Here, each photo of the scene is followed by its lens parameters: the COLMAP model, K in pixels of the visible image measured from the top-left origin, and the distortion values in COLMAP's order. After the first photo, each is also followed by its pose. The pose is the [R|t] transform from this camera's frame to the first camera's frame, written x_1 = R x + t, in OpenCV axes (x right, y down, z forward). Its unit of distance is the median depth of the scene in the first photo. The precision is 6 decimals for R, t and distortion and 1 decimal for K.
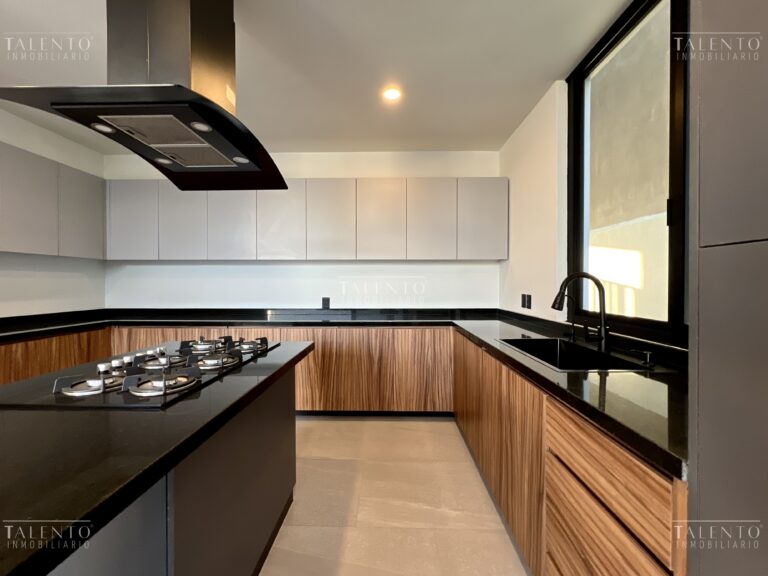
lens RADIAL K [[305.9, 0, 377.6], [0, 305.9, 285.6], [0, 0, 1]] dist [-0.001107, -0.000695]
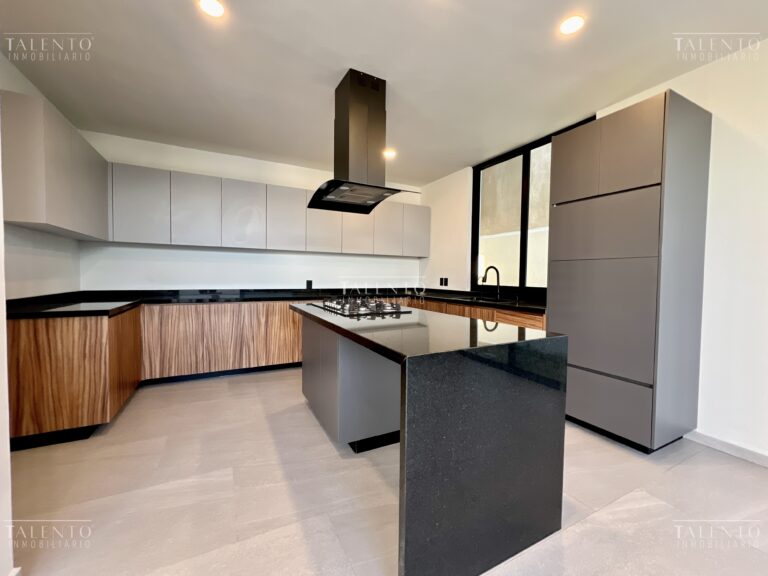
lens RADIAL K [[315.2, 0, 378.4], [0, 315.2, 286.9], [0, 0, 1]] dist [0.000224, 0.000972]
pose [[0.877591, -0.003687, 0.479395, -0.678424], [-0.010282, 0.999596, 0.026509, 0.034468], [-0.479299, -0.028193, 0.877199, -0.385098]]
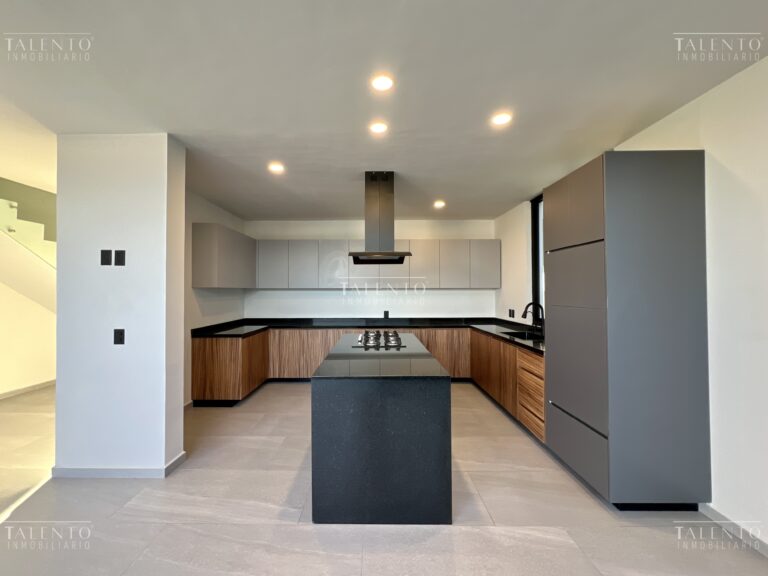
lens RADIAL K [[315.2, 0, 367.4], [0, 315.2, 287.9], [0, 0, 1]] dist [0.000224, 0.000972]
pose [[0.999870, -0.000865, 0.016111, -0.358809], [0.001249, 0.999715, -0.023820, -0.051409], [-0.016086, 0.023837, 0.999586, -0.775317]]
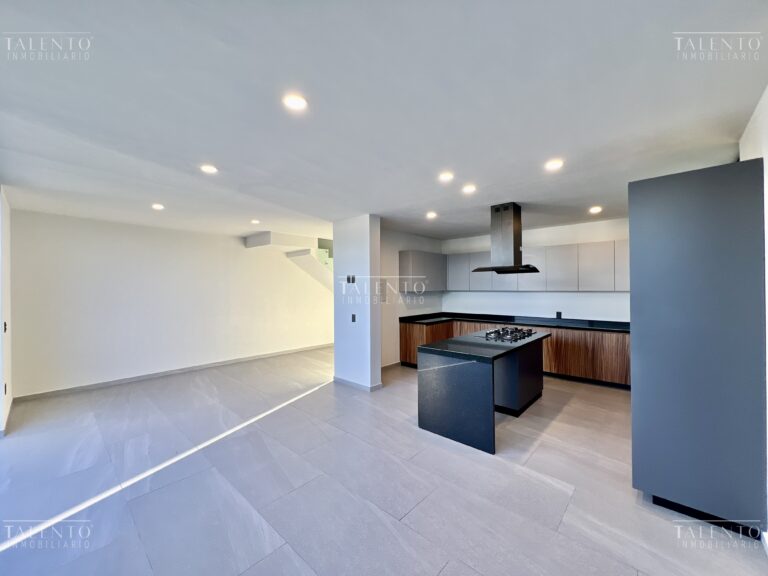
lens RADIAL K [[305.9, 0, 389.3], [0, 305.9, 285.7], [0, 0, 1]] dist [-0.001107, -0.000695]
pose [[0.768169, -0.007067, -0.640209, 0.234469], [-0.001289, 0.999920, -0.012585, -0.100525], [0.640246, 0.010493, 0.768098, -1.089486]]
